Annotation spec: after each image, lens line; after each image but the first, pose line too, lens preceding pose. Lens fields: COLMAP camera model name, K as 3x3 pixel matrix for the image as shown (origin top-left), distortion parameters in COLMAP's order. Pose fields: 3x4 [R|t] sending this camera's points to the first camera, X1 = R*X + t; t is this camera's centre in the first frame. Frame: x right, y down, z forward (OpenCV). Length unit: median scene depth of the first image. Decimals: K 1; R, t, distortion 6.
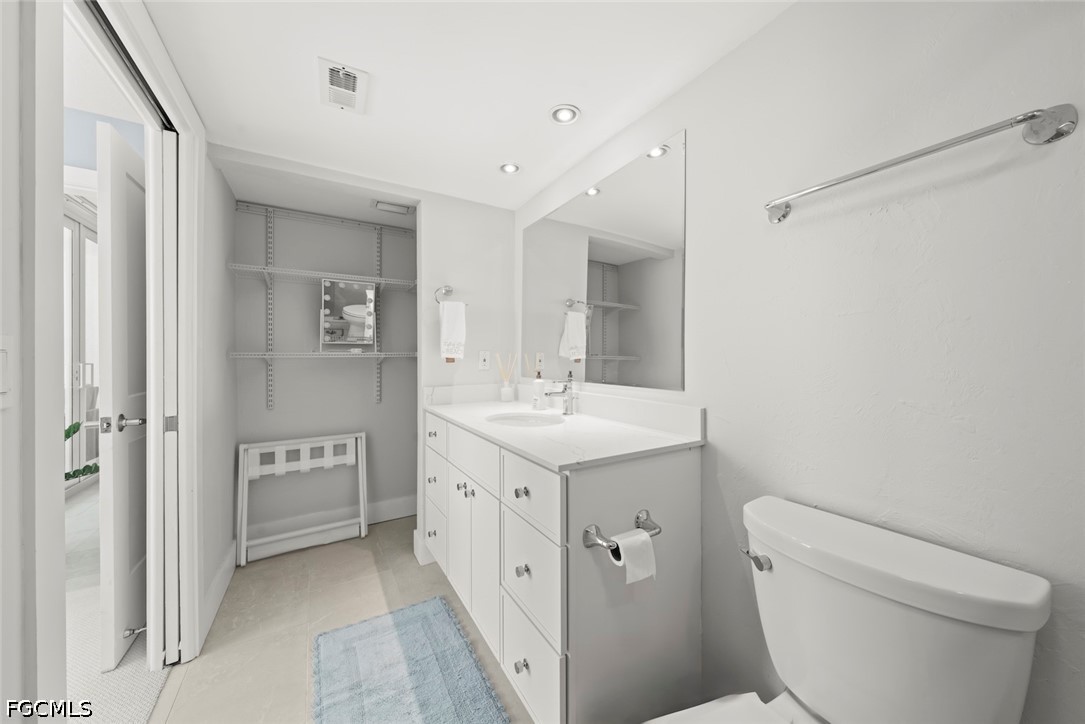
lens RADIAL K [[370.4, 0, 549.2], [0, 370.4, 358.6], [0, 0, 1]] dist [0.001312, 0.000056]
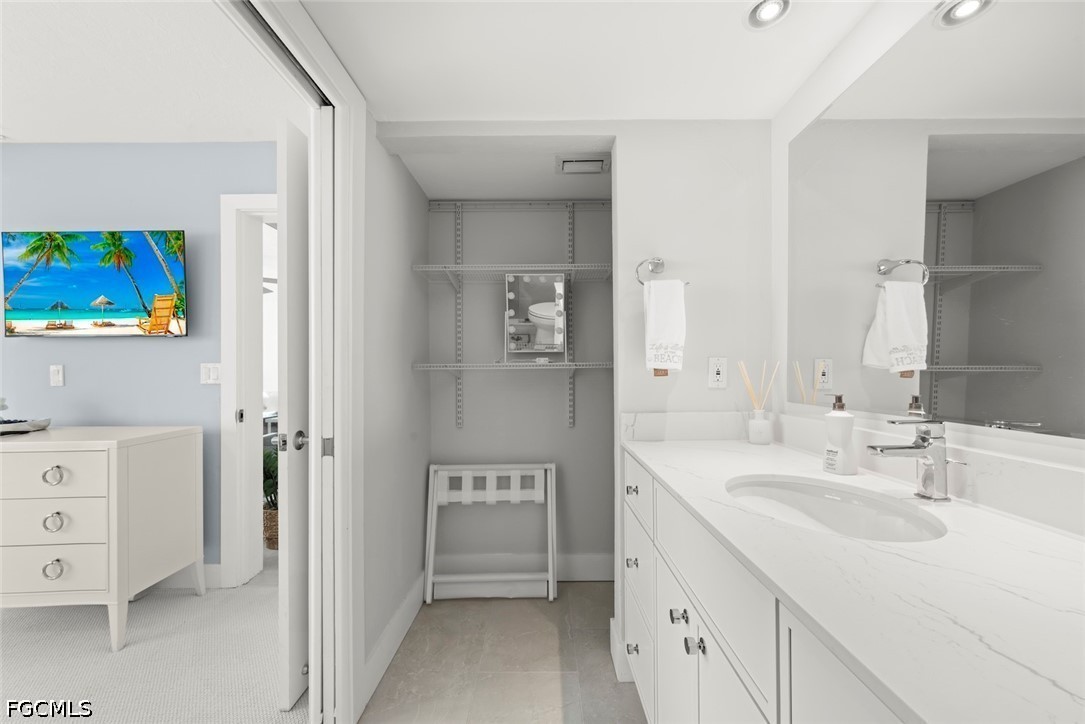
lens RADIAL K [[410.1, 0, 539.3], [0, 410.1, 365.0], [0, 0, 1]] dist [-0.001923, -0.000243]
pose [[0.842931, -0.009249, -0.537942, -0.060461], [0.001510, 0.999889, -0.014826, 0.001281], [0.538019, 0.011685, 0.842851, 0.275356]]
